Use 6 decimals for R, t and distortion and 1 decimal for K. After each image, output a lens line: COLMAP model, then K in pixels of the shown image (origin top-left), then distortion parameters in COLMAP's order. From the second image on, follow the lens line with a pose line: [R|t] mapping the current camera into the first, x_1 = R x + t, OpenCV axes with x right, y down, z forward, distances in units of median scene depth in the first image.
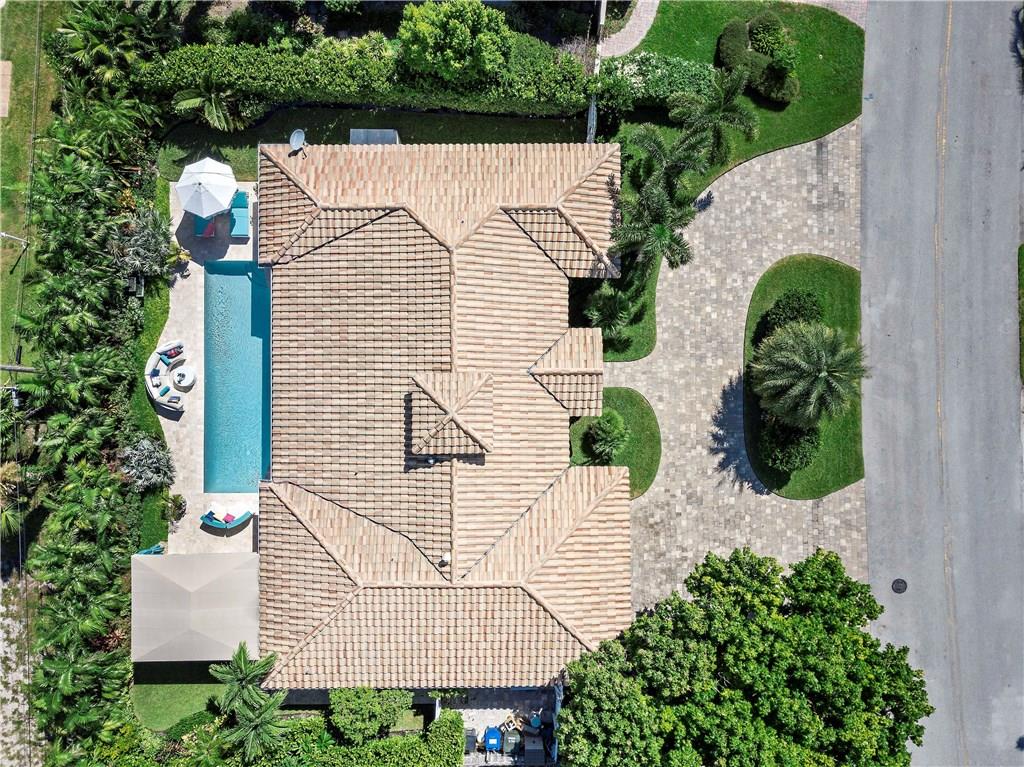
lens RADIAL K [[789.8, 0, 494.6], [0, 789.8, 386.4], [0, 0, 1]] dist [0.001878, 0.000452]
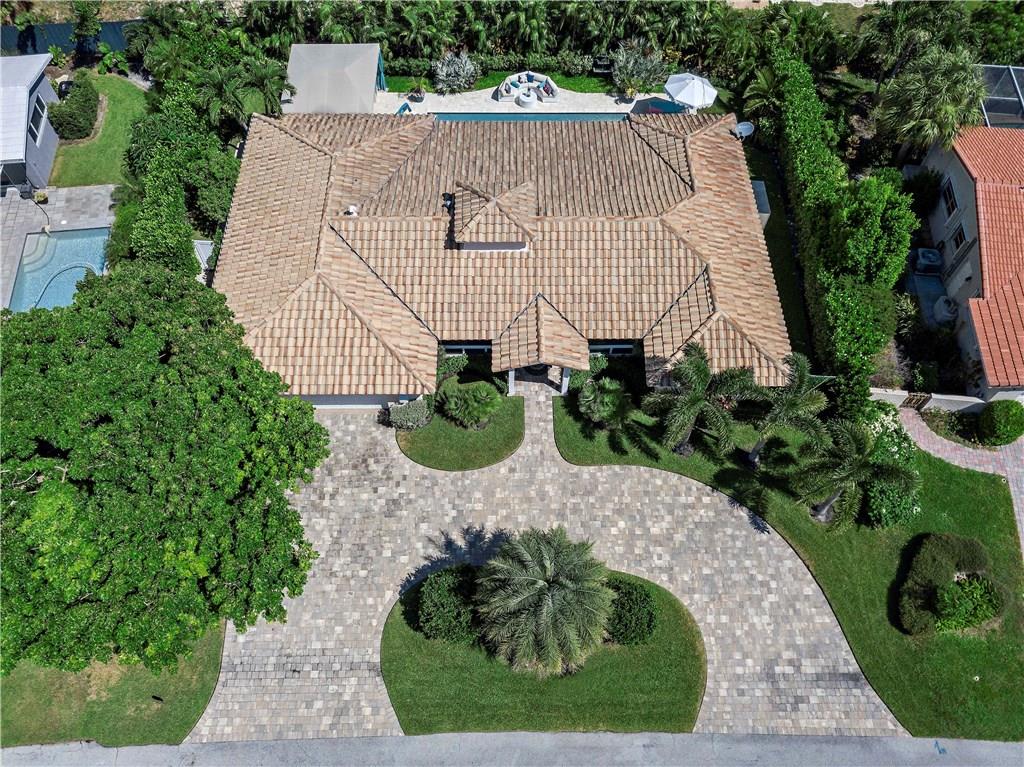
lens RADIAL K [[770.9, 0, 513.4], [0, 770.9, 412.4], [0, 0, 1]] dist [0.005686, -0.000407]
pose [[0.009226, 0.857877, -0.513773, 0.592069], [-0.999854, 0.015314, 0.007616, 0.007057], [0.014401, 0.513628, 0.857892, 0.255451]]
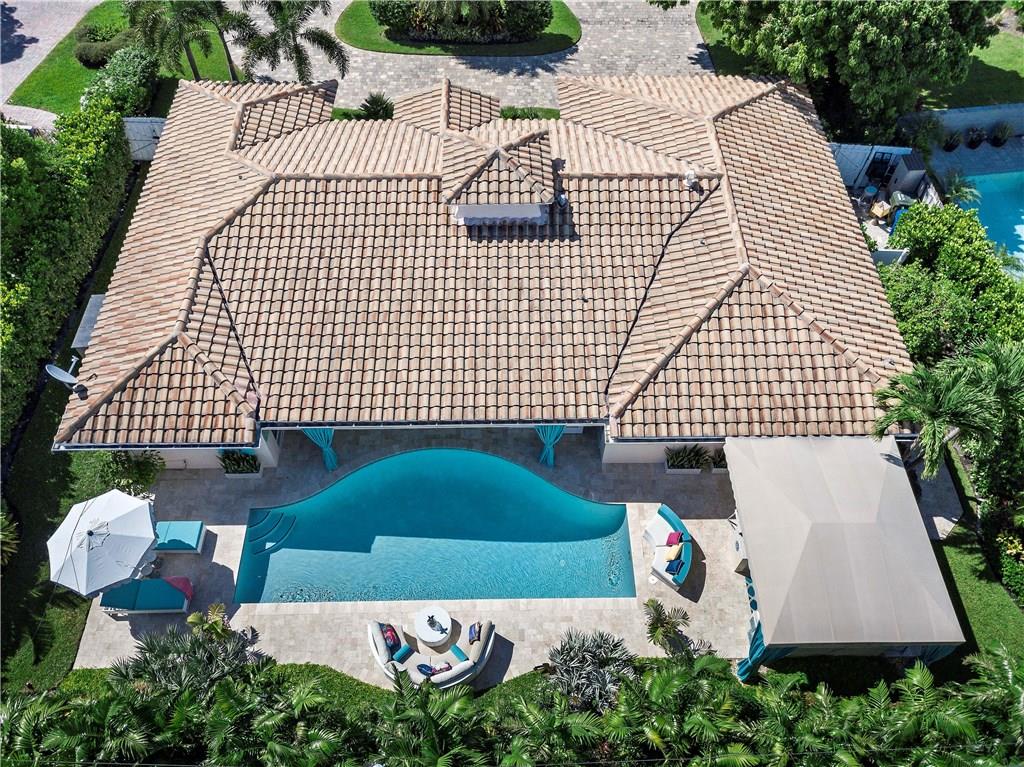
lens RADIAL K [[789.8, 0, 494.6], [0, 789.8, 386.4], [0, 0, 1]] dist [0.001878, 0.000452]
pose [[-0.004355, -0.832903, 0.553402, -0.562197], [0.999240, 0.017817, 0.034680, 0.008331], [-0.038745, 0.553132, 0.832192, 0.435036]]
